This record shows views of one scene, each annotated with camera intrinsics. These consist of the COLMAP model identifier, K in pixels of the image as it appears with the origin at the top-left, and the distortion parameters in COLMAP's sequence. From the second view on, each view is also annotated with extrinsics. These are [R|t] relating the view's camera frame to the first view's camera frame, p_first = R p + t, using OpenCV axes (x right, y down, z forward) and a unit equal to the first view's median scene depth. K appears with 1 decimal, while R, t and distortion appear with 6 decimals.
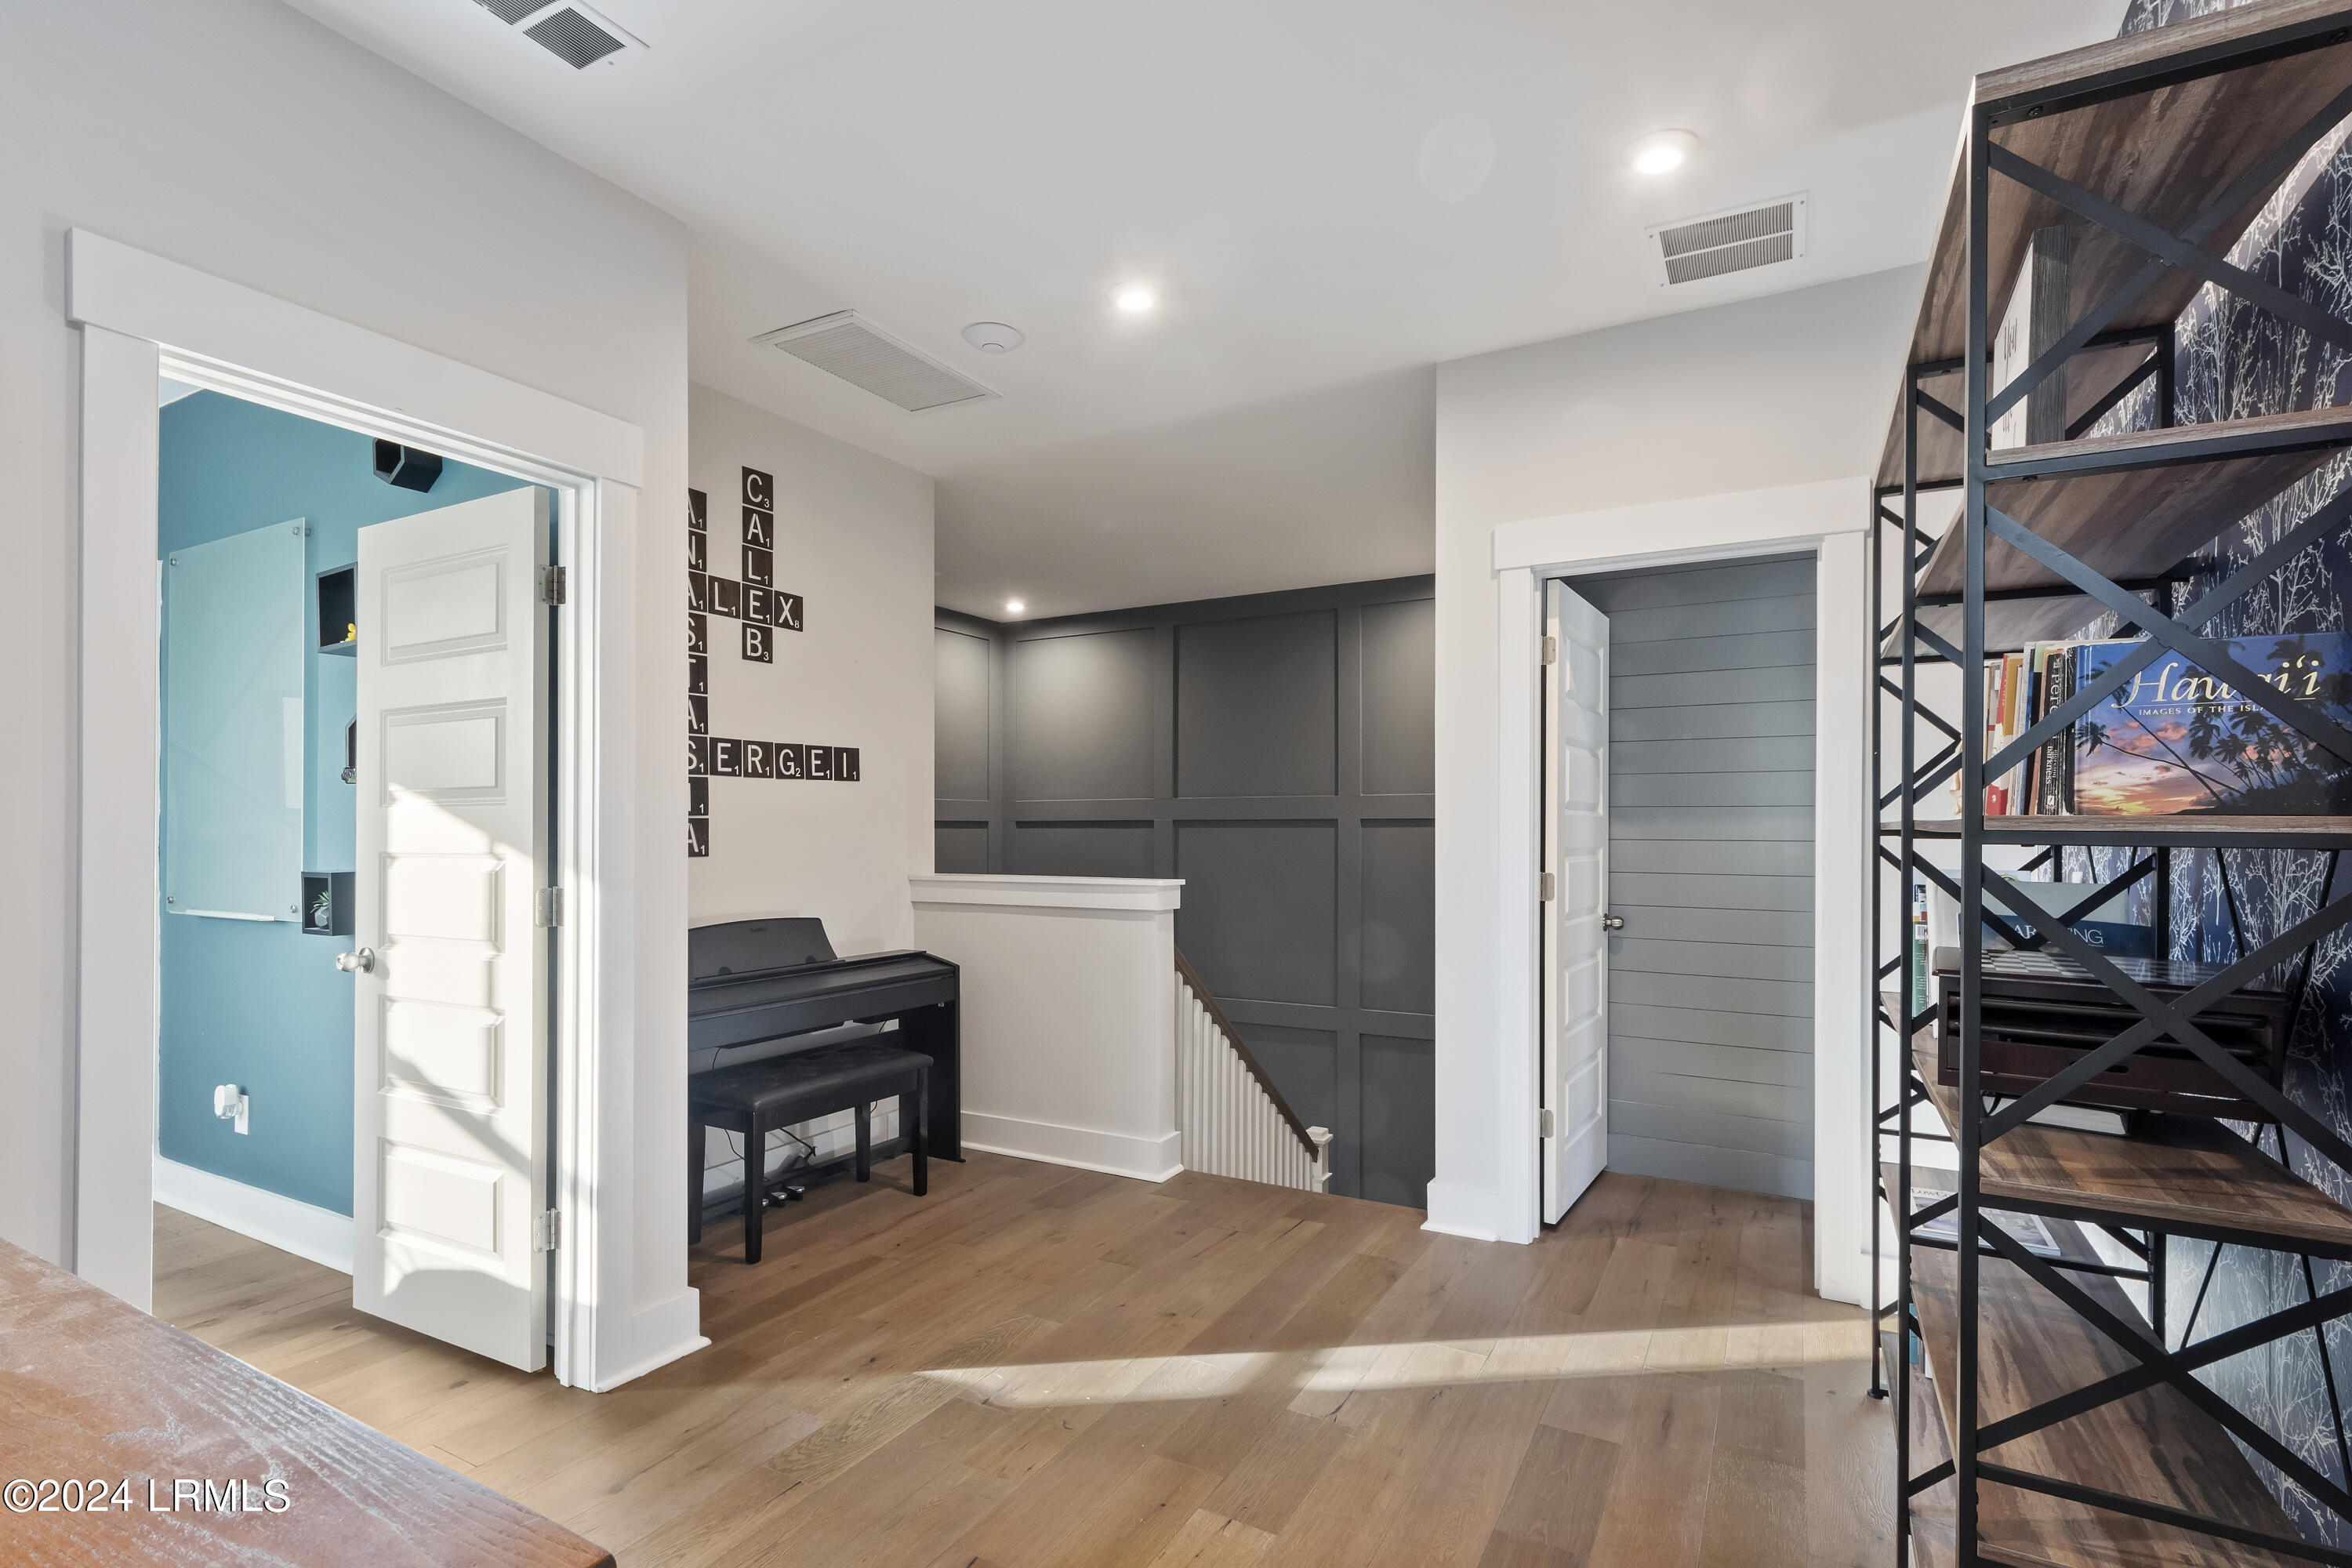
lens RADIAL K [[1107.6, 0, 1195.9], [0, 1107.6, 830.2], [0, 0, 1]] dist [0.002027, -0.000059]
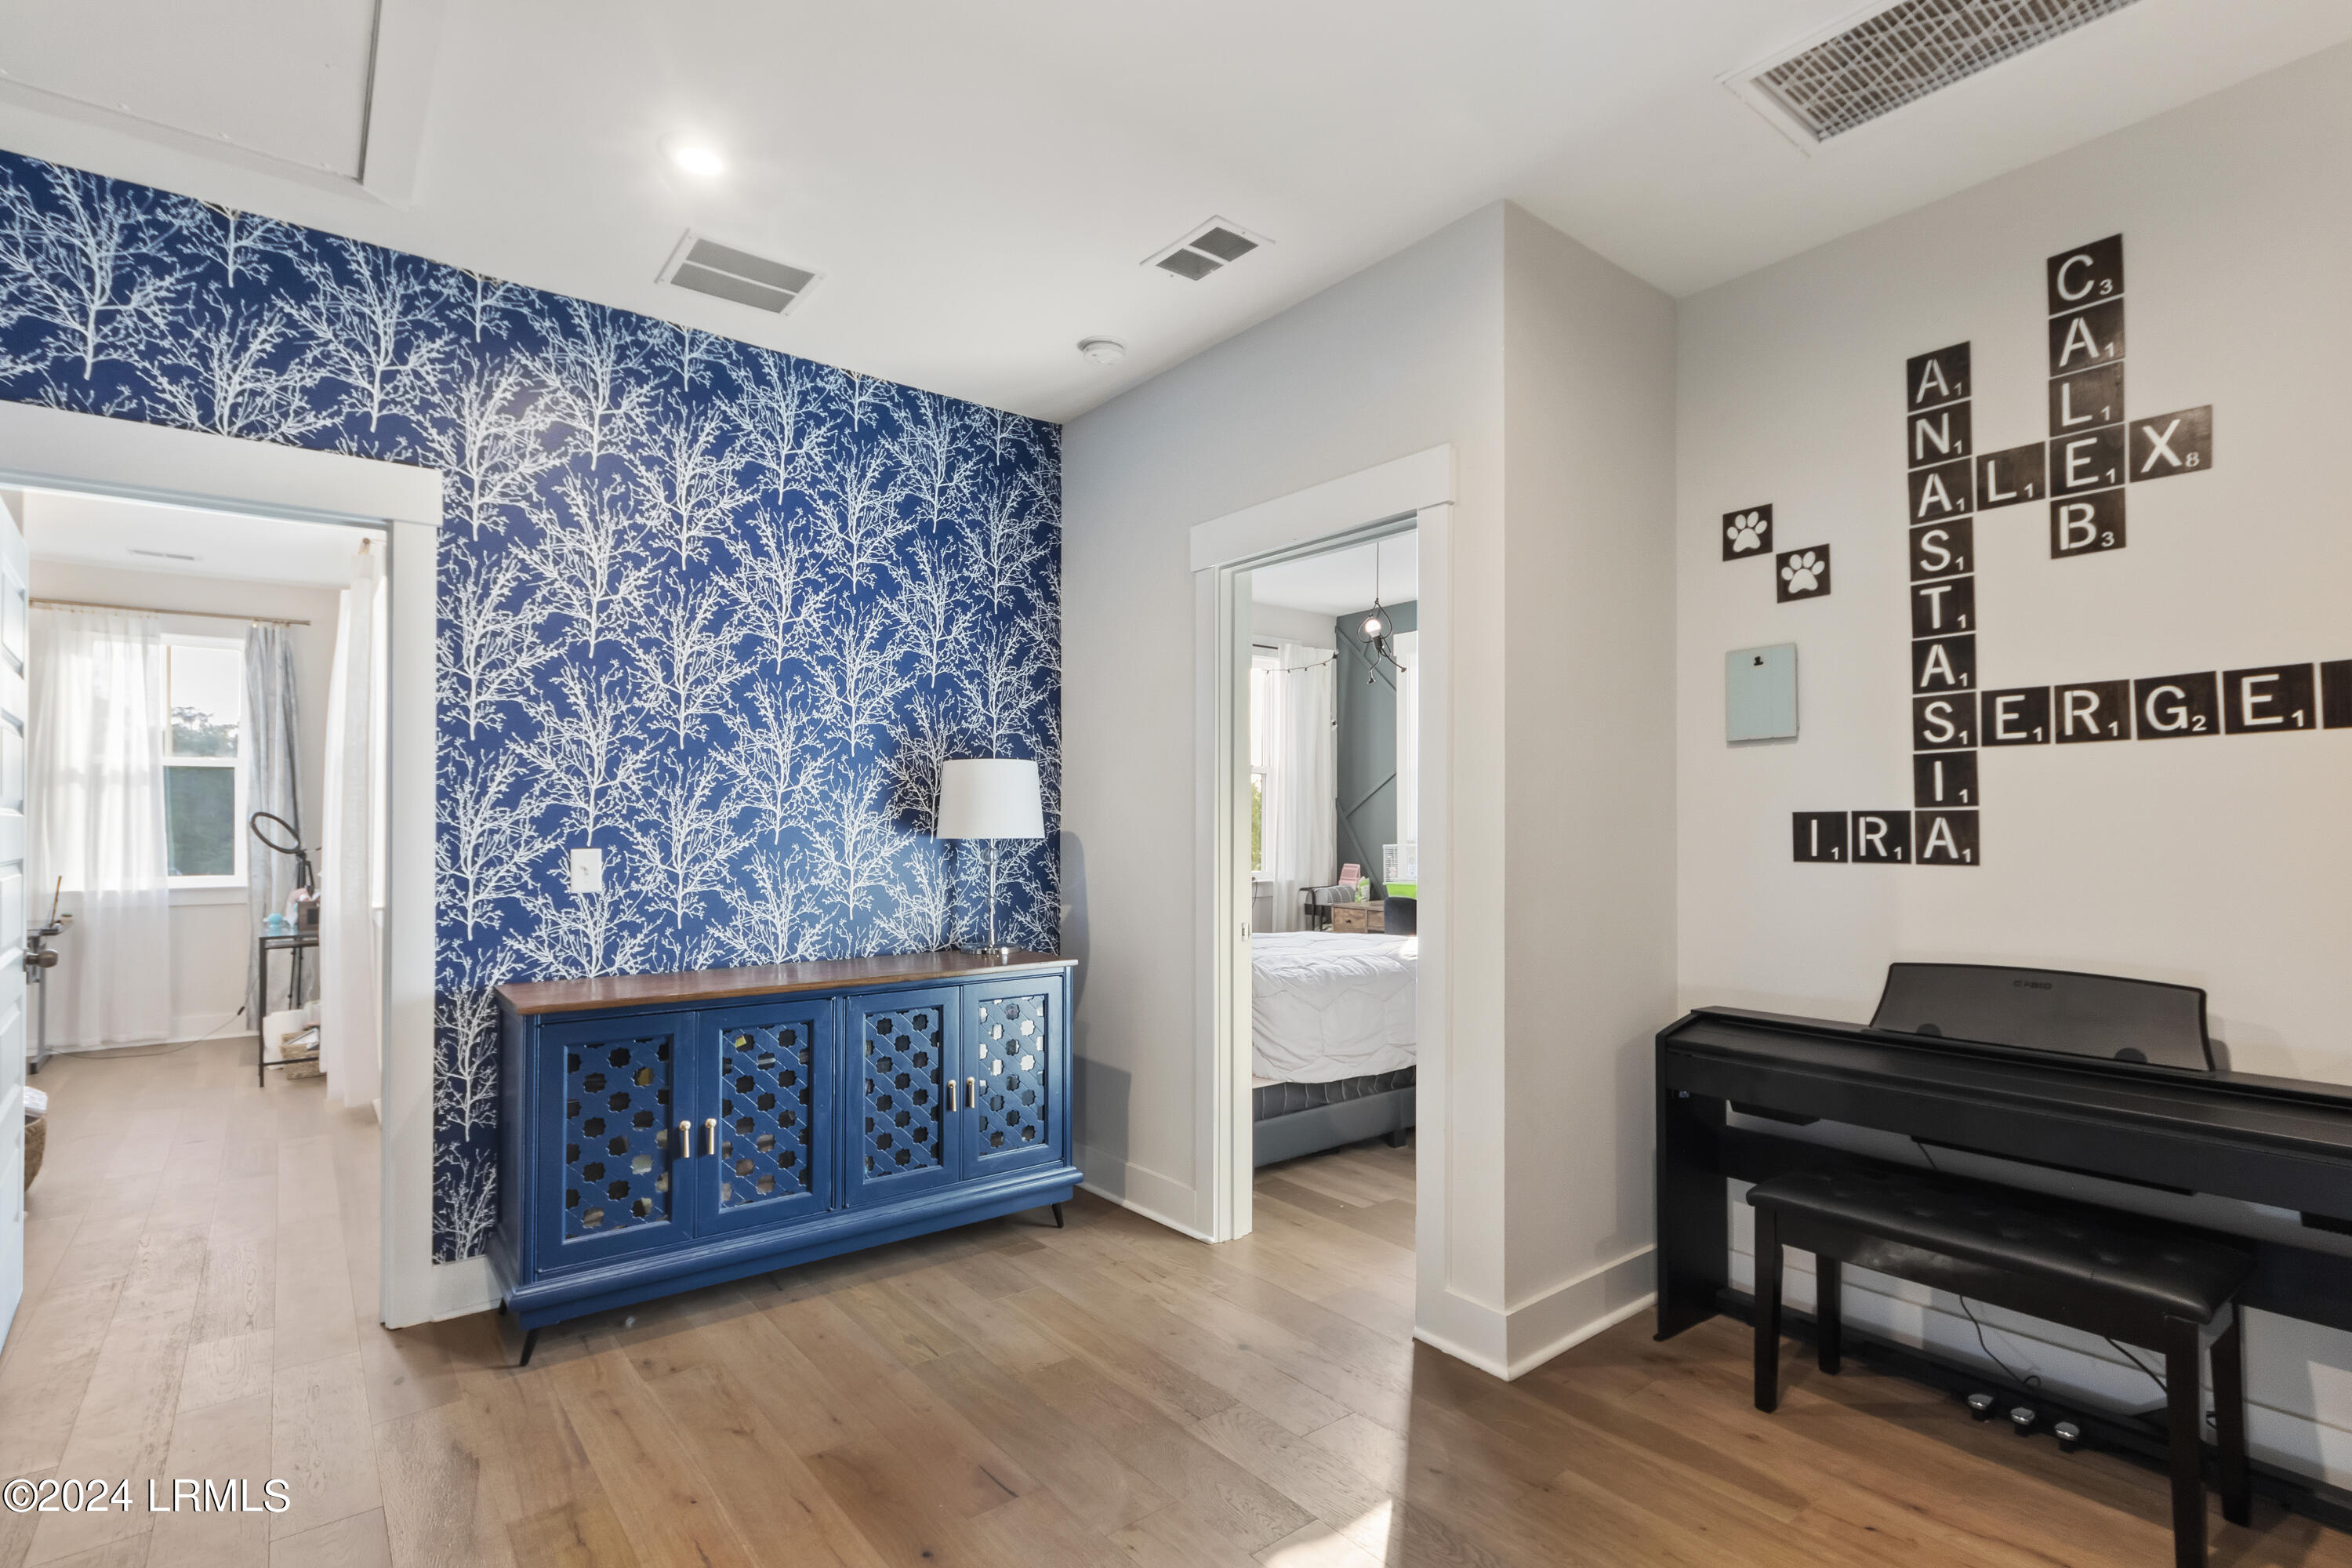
lens RADIAL K [[1107.6, 0, 1195.9], [0, 1107.6, 830.2], [0, 0, 1]] dist [0.002027, -0.000059]
pose [[-0.380471, -0.007101, -0.924765, 0.367129], [-0.005658, 0.999970, -0.005351, 0.007768], [0.924775, 0.003196, -0.380500, 0.787404]]
